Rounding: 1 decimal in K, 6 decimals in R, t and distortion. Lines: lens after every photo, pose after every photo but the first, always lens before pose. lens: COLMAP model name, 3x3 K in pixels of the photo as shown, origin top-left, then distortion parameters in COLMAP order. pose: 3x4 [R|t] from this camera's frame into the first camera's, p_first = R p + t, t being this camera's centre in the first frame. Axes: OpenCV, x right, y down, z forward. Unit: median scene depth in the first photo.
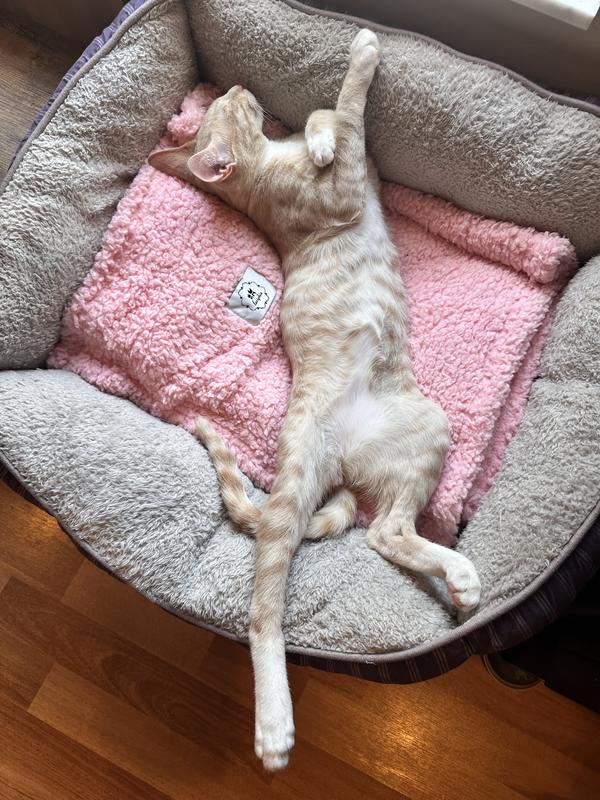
lens RADIAL K [[550.4, 0, 322.0], [0, 550.4, 402.7], [0, 0, 1]] dist [-0.010745, -0.007916]
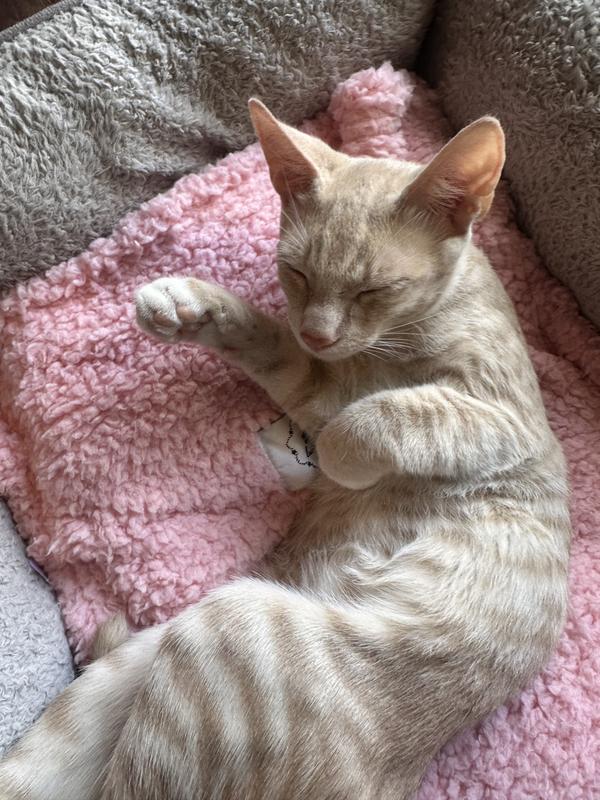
lens RADIAL K [[550.4, 0, 299.3], [0, 550.4, 399.4], [0, 0, 1]] dist [-0.010745, -0.007916]
pose [[0.870946, 0.473892, -0.129920, -0.094085], [-0.487931, 0.865324, -0.114618, -0.170818], [0.058106, 0.163218, 0.984877, 0.509840]]
